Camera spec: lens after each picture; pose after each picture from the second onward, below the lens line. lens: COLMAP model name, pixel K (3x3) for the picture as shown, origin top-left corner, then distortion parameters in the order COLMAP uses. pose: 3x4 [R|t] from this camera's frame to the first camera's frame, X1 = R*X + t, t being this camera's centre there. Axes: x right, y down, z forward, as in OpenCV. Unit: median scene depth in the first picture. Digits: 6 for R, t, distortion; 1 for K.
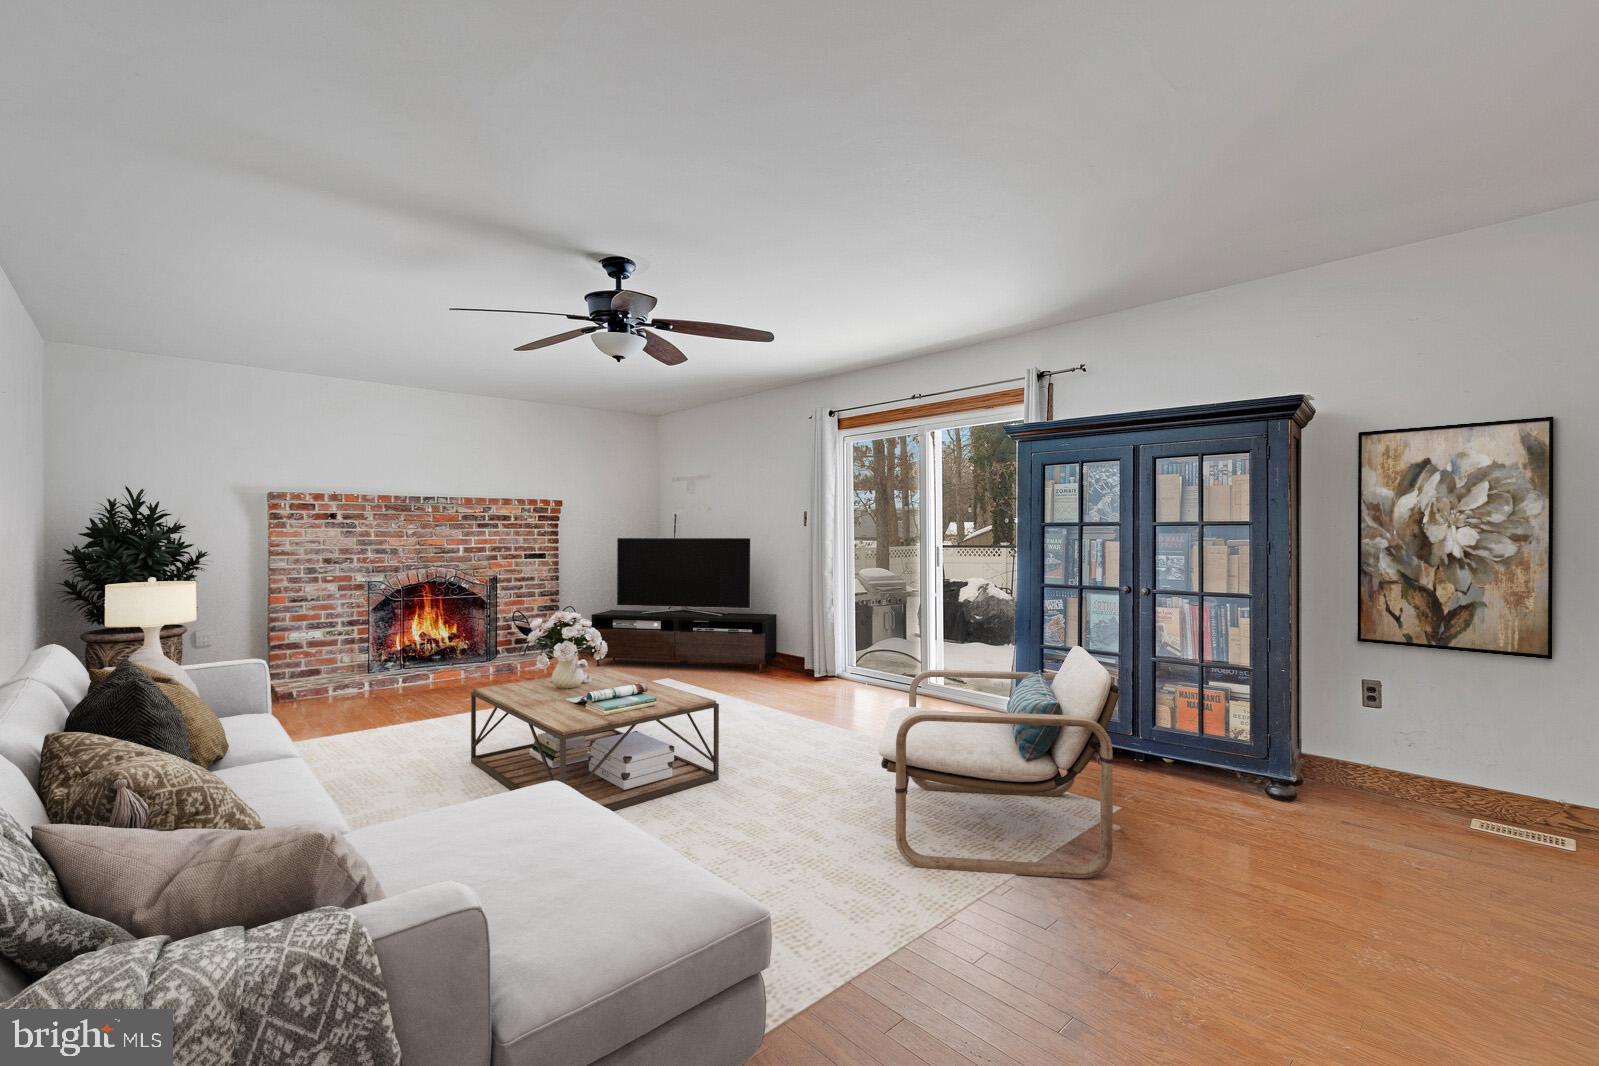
lens RADIAL K [[701.0, 0, 786.6], [0, 701.0, 533.4], [0, 0, 1]] dist [0.002898, 0.000890]
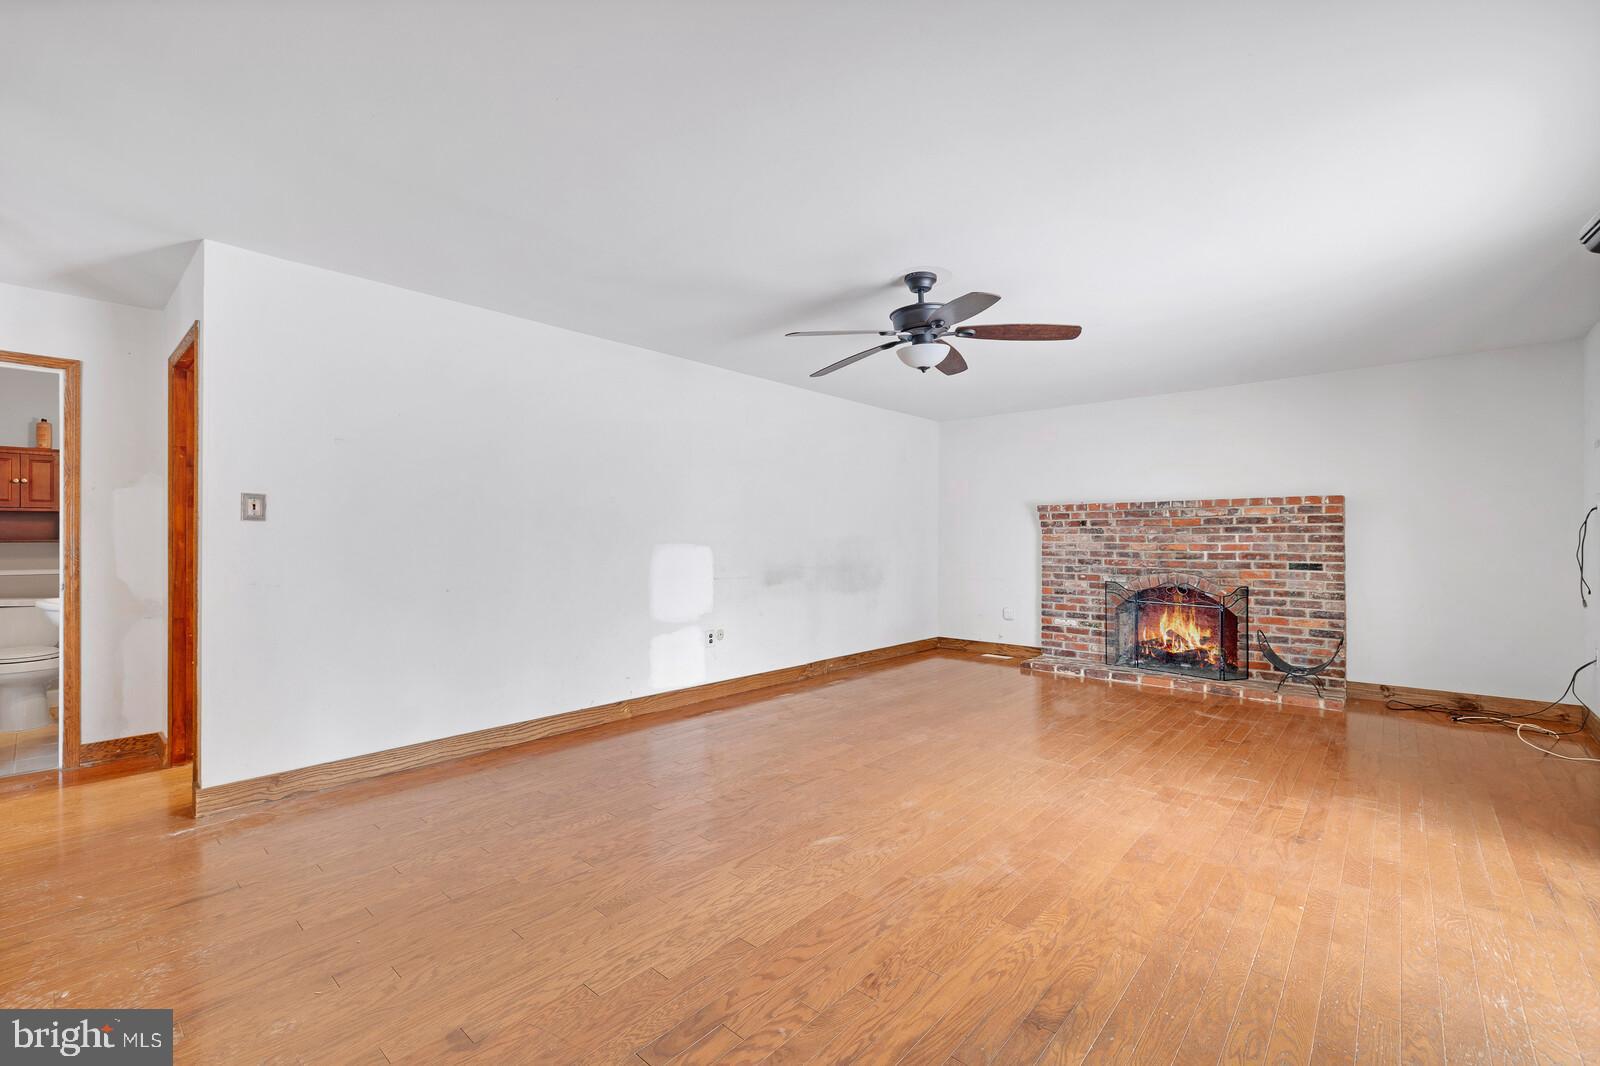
lens RADIAL K [[666.9, 0, 797.4], [0, 666.9, 564.1], [0, 0, 1]] dist [0.006853, -0.001007]
pose [[0.130615, 0.043553, -0.990476, 0.369403], [0.001487, 0.999025, 0.044125, -0.006336], [0.991432, -0.007236, 0.130422, 0.363284]]
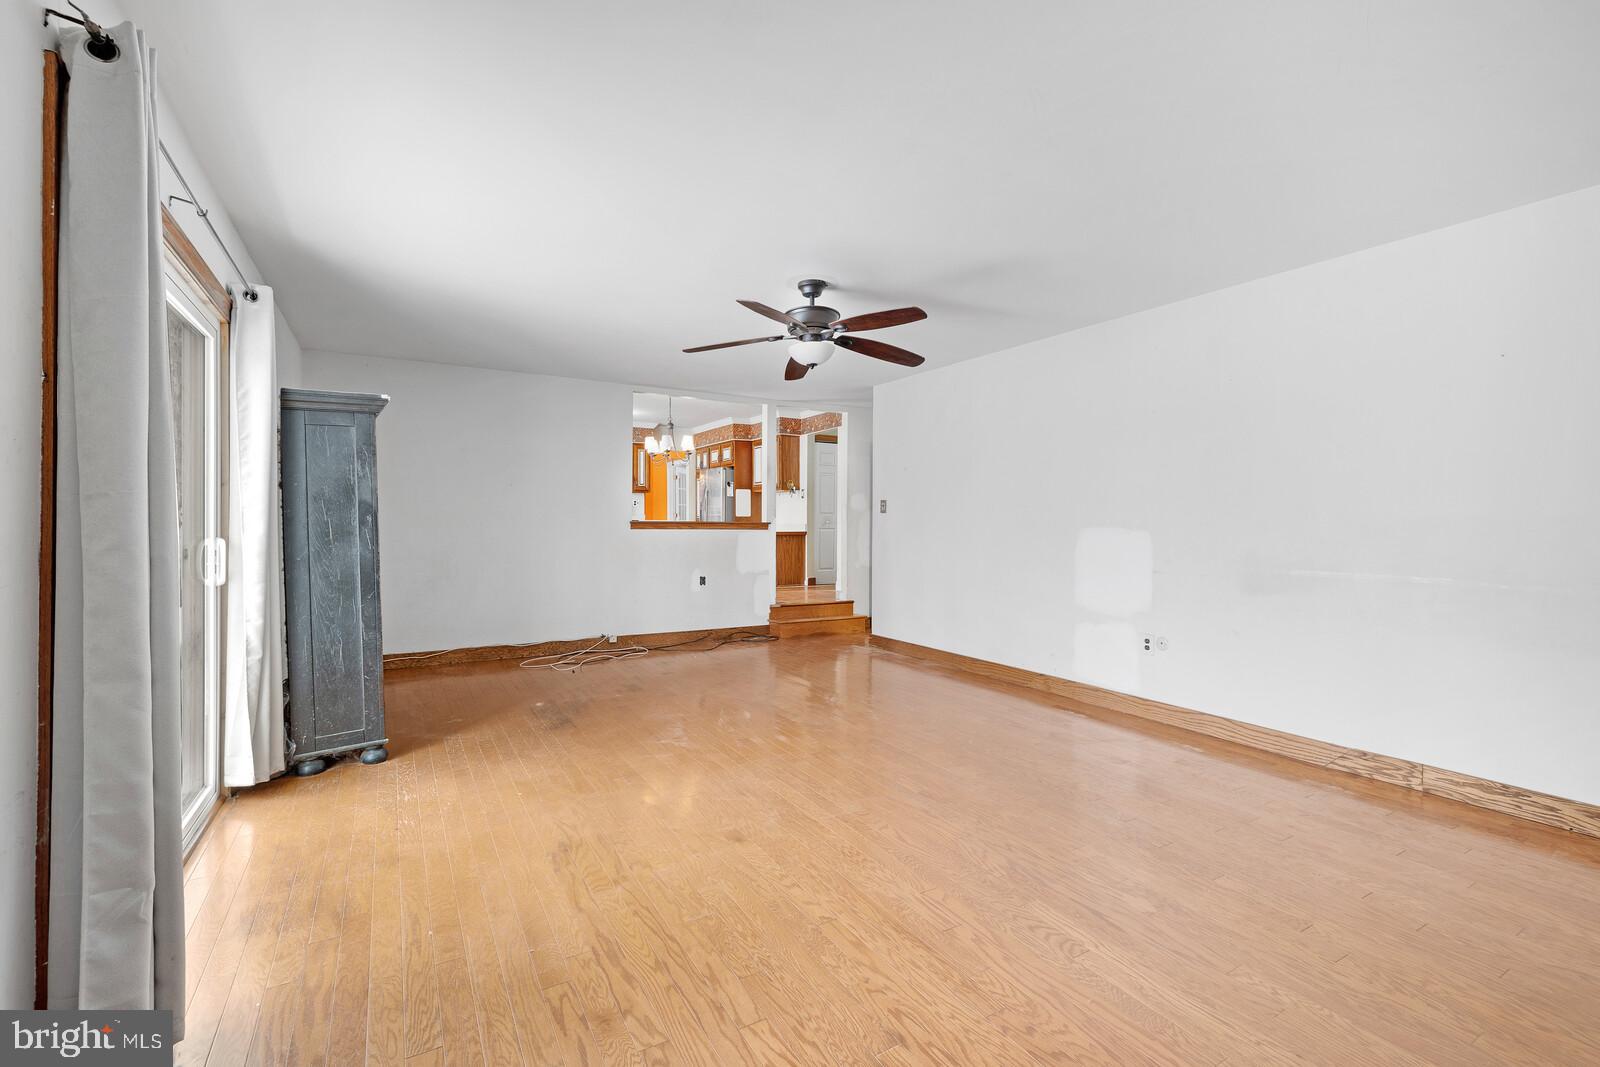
lens RADIAL K [[757.9, 0, 803.2], [0, 757.9, 527.3], [0, 0, 1]] dist [0.003755, 0.000315]
pose [[-0.980795, -0.004673, 0.194987, -0.238248], [-0.003659, 0.999978, 0.005558, -0.000684], [-0.195008, 0.004737, -0.980790, 1.155733]]
